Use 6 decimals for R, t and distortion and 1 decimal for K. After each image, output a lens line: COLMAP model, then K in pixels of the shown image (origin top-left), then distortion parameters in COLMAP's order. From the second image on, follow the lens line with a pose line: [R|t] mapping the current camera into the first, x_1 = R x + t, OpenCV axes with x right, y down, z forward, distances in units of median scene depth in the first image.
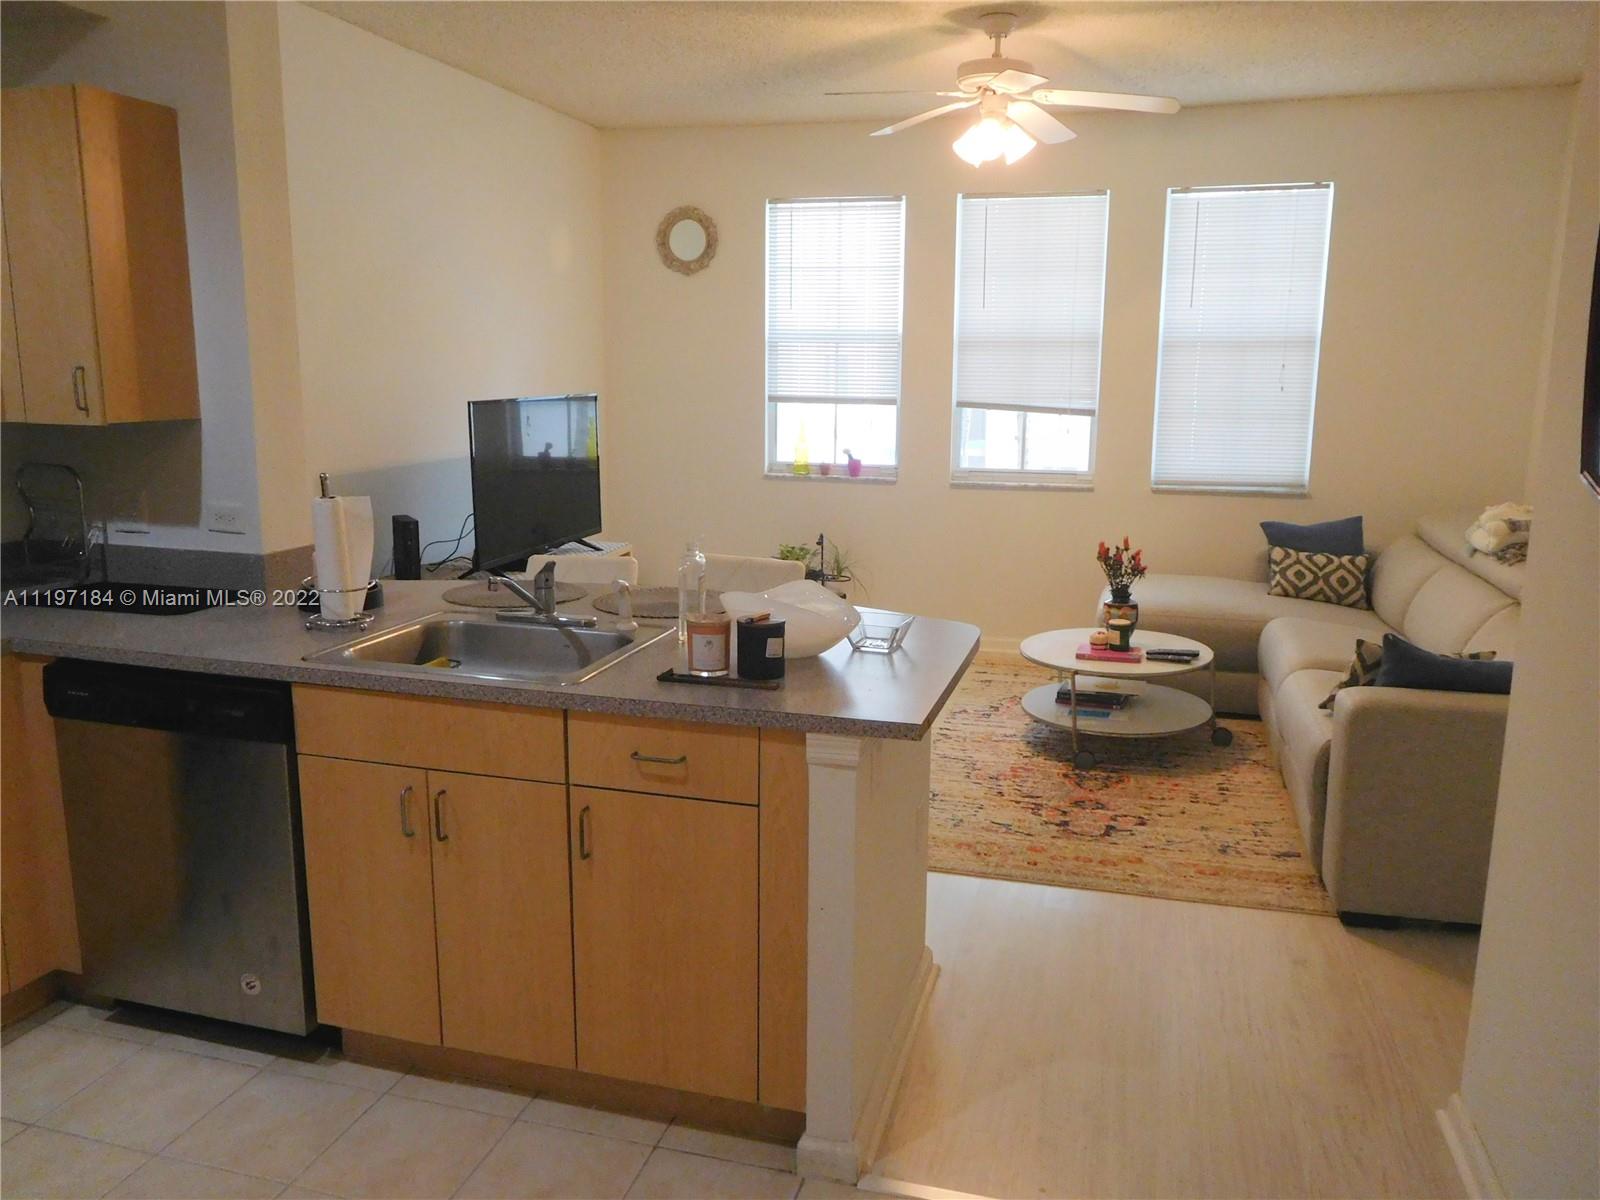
lens RADIAL K [[1160.6, 0, 800.0], [0, 1160.6, 600.0], [0, 0, 1]] dist [-0.014345, 0.001072]
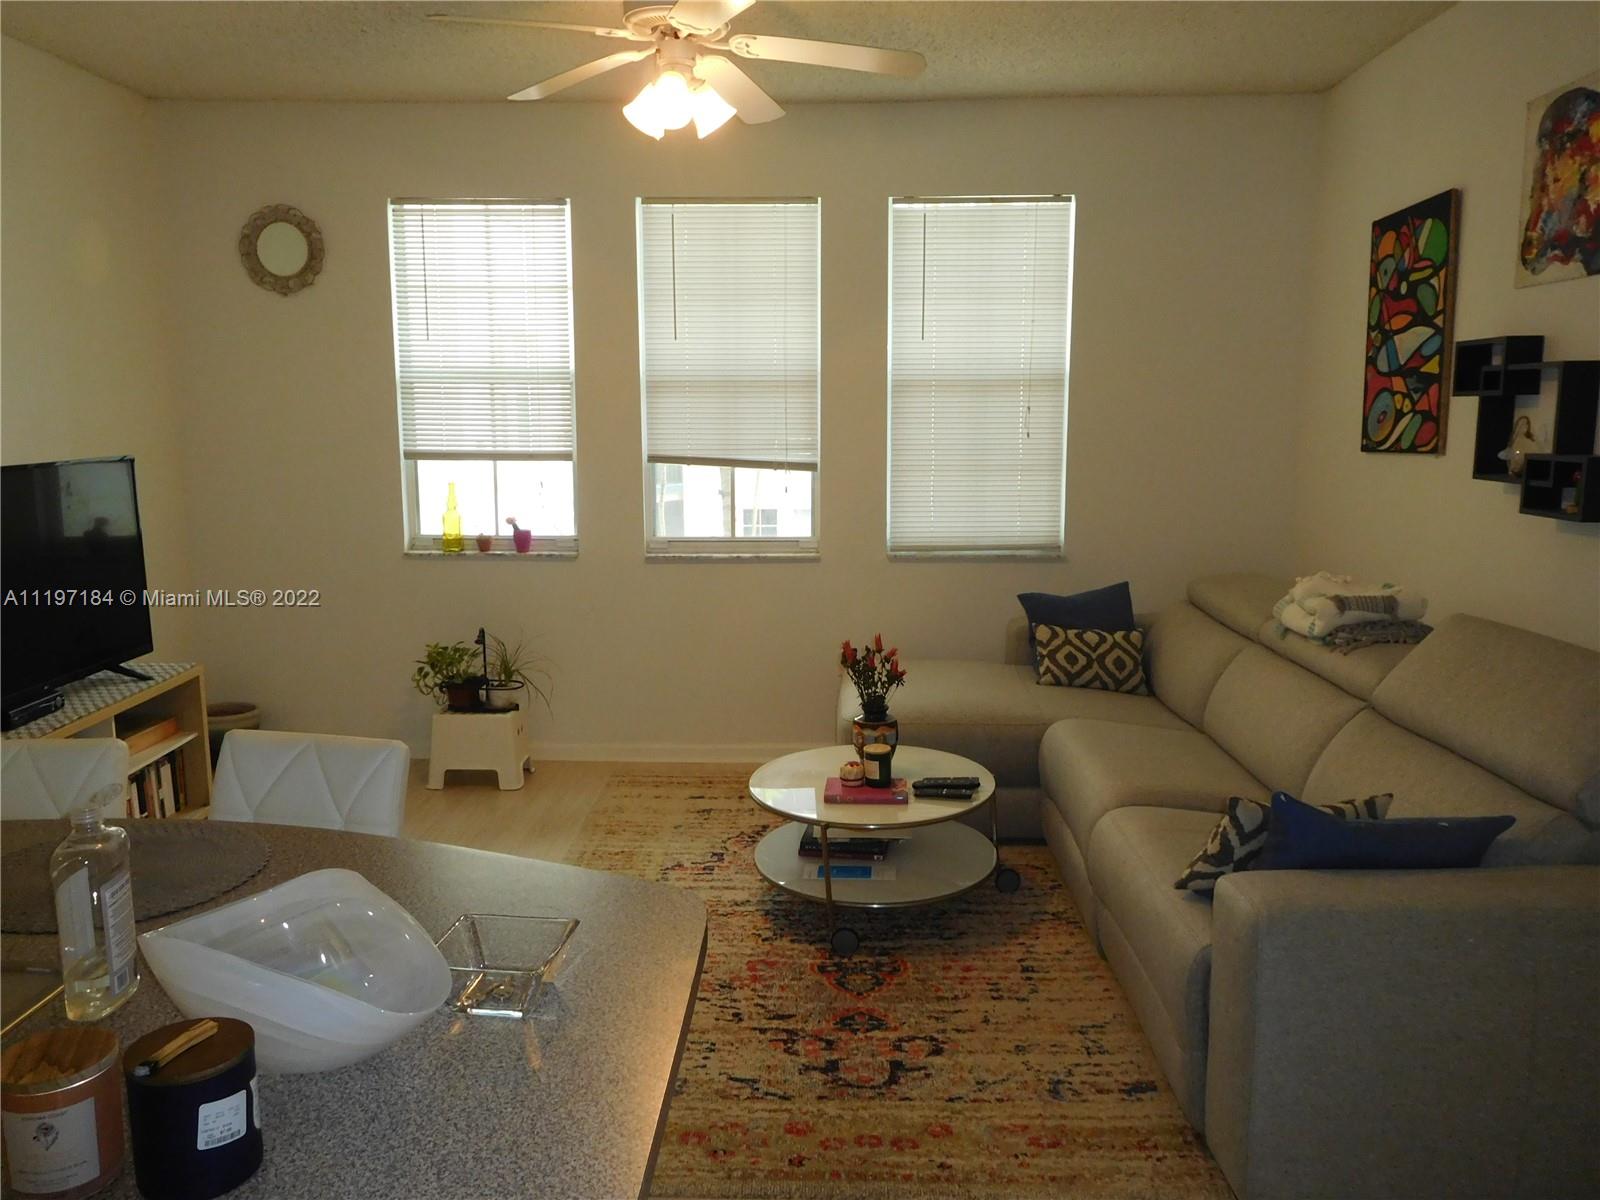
lens RADIAL K [[1220.9, 0, 800.0], [0, 1220.9, 600.0], [0, 0, 1]] dist [-0.001836, 0.000367]
pose [[0.967880, -0.046229, 0.247127, 0.029168], [0.056671, 0.997768, -0.035307, -0.043955], [-0.244944, 0.048178, 0.968340, 0.199358]]
